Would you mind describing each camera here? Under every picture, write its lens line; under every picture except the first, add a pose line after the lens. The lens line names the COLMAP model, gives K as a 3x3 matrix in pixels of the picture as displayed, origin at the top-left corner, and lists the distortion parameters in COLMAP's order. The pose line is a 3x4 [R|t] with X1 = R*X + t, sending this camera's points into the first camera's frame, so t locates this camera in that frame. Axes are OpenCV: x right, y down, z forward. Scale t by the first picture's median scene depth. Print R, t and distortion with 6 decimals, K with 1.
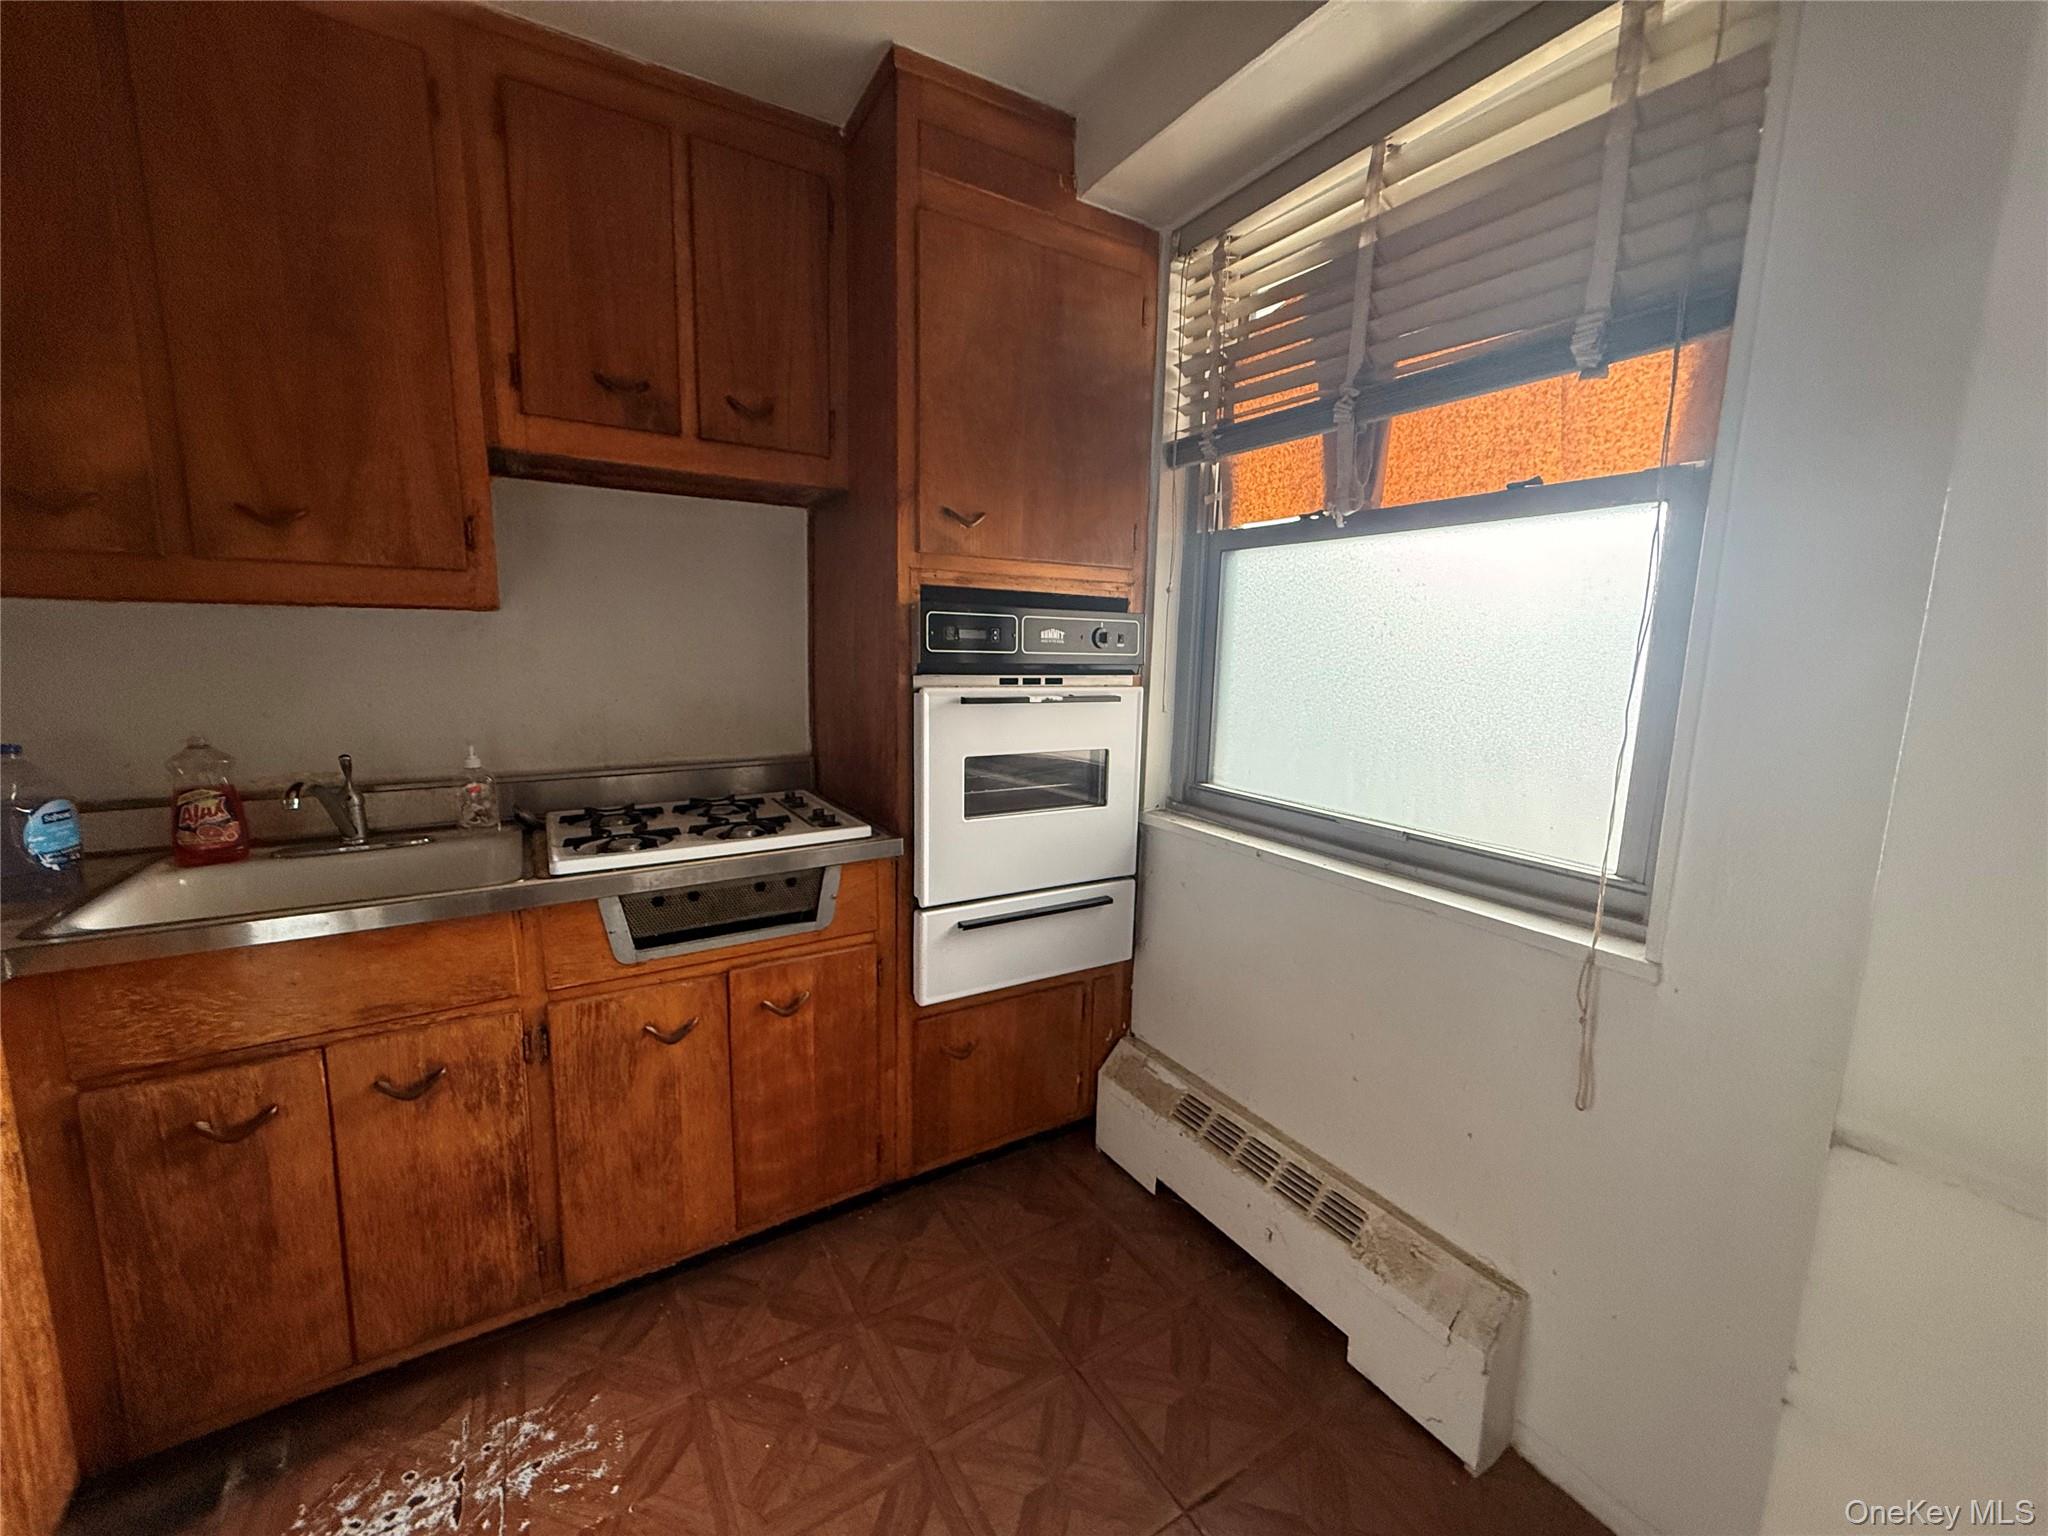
lens RADIAL K [[810.2, 0, 1024.0], [0, 810.2, 768.0], [0, 0, 1]] dist [0.000336, 0.000056]
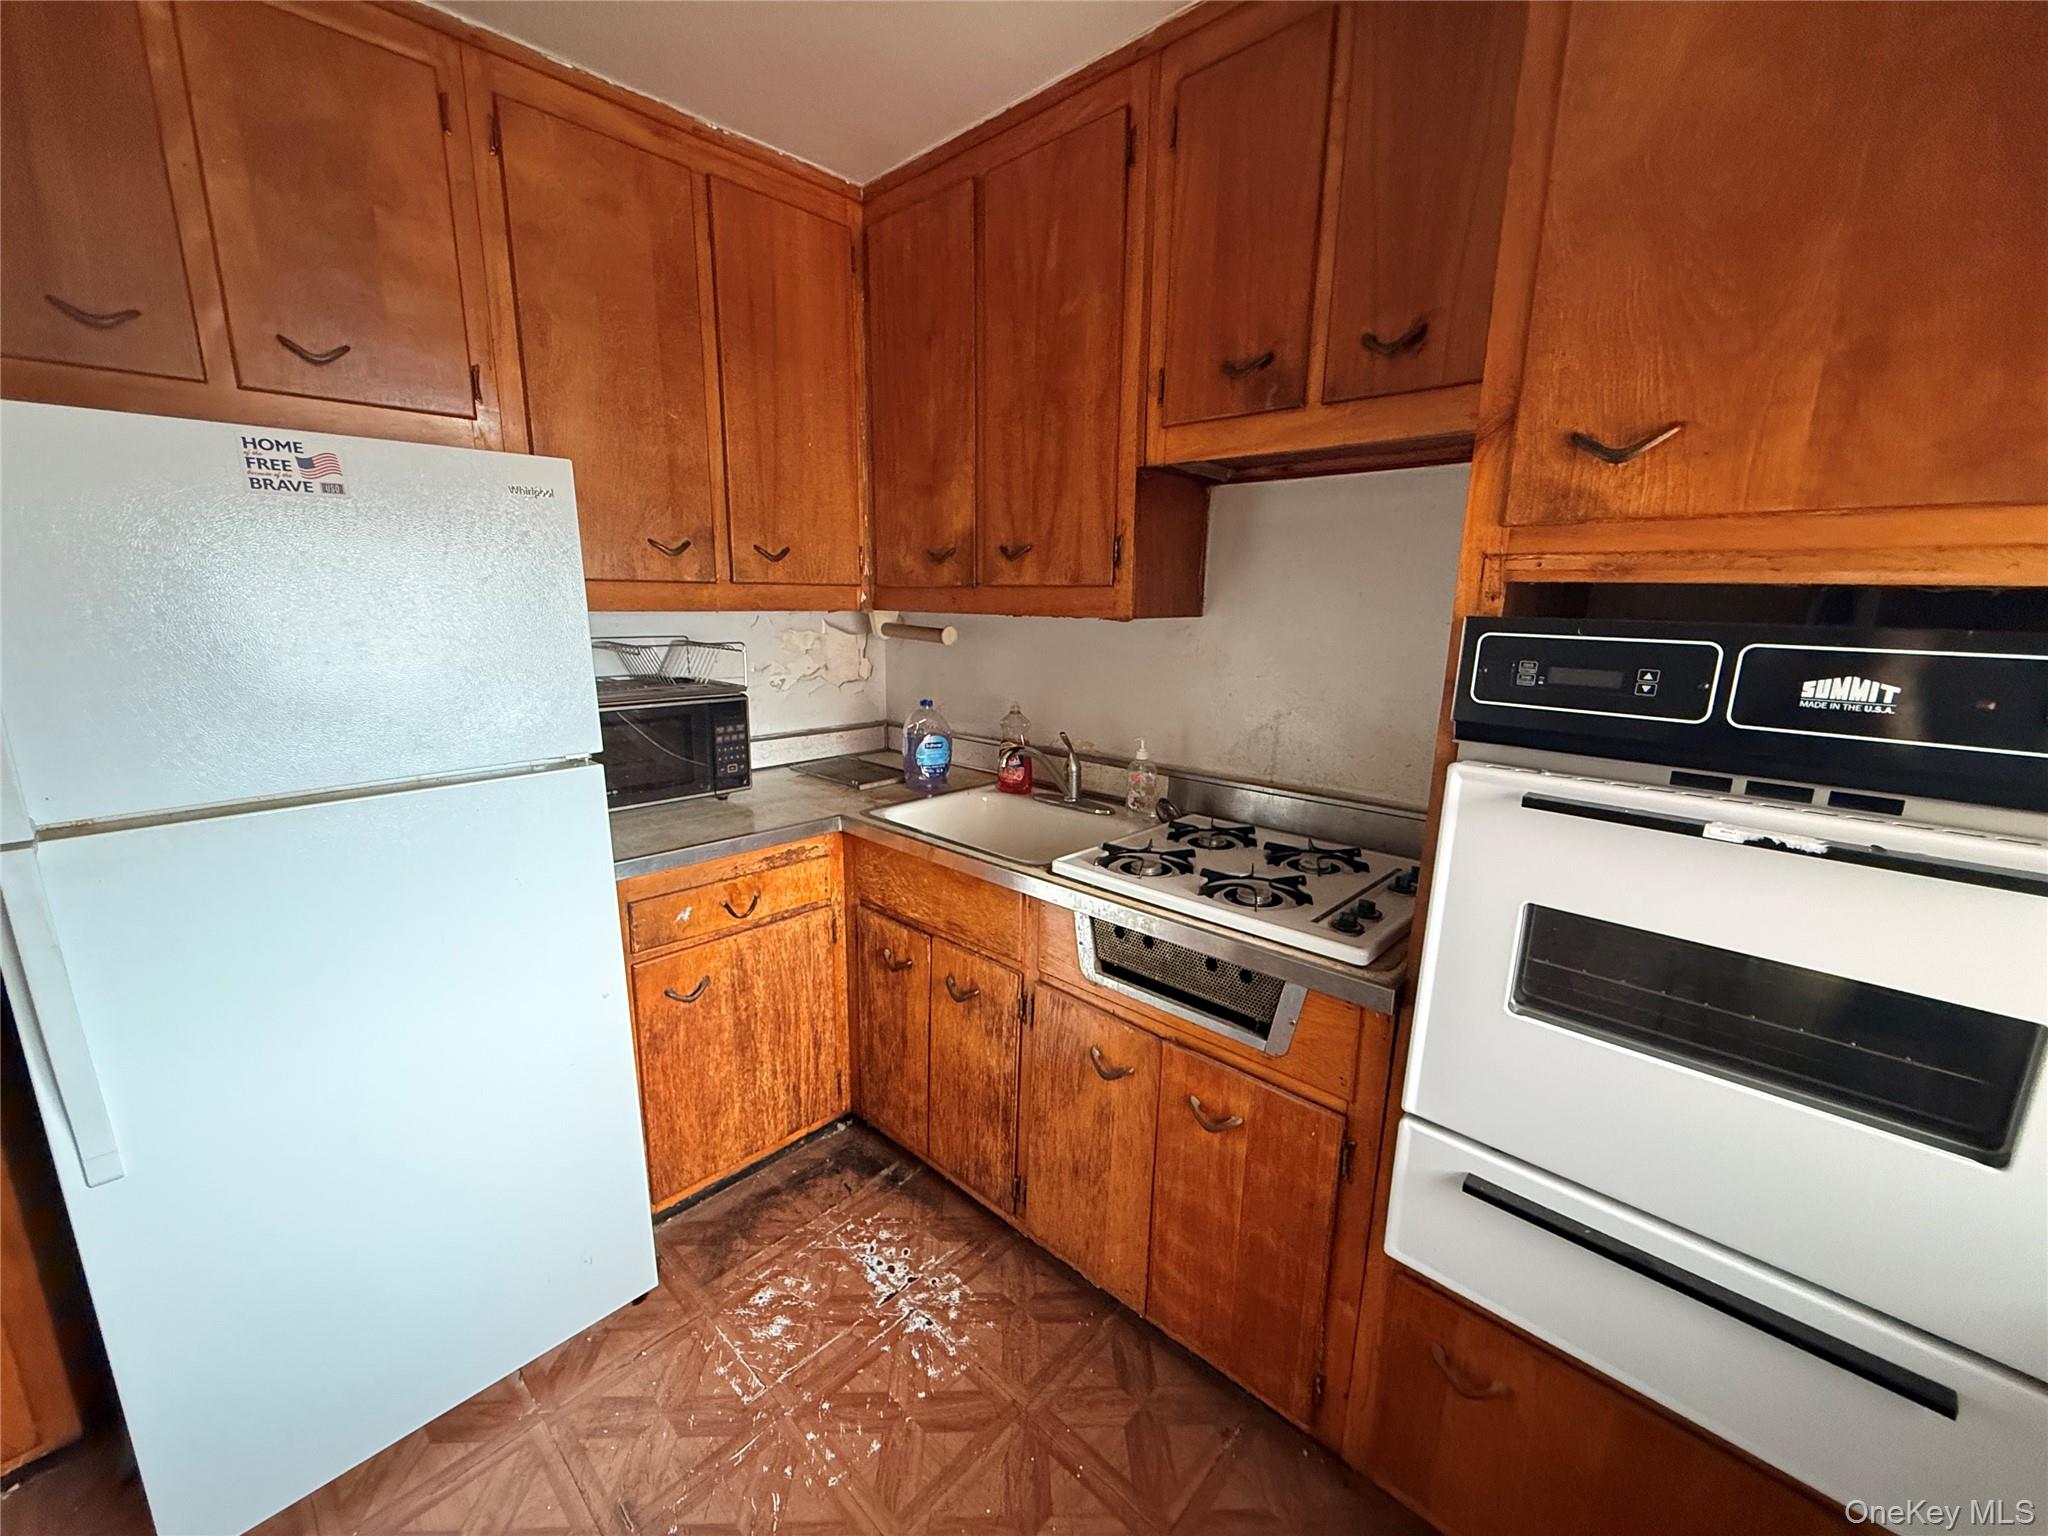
lens RADIAL K [[817.0, 0, 1024.0], [0, 817.0, 768.0], [0, 0, 1]] dist [-0.000474, 0.000043]
pose [[0.257289, 0.188861, -0.947699, 0.386723], [-0.152182, 0.976397, 0.153264, -0.151755], [0.954276, 0.104789, 0.279957, 0.593318]]
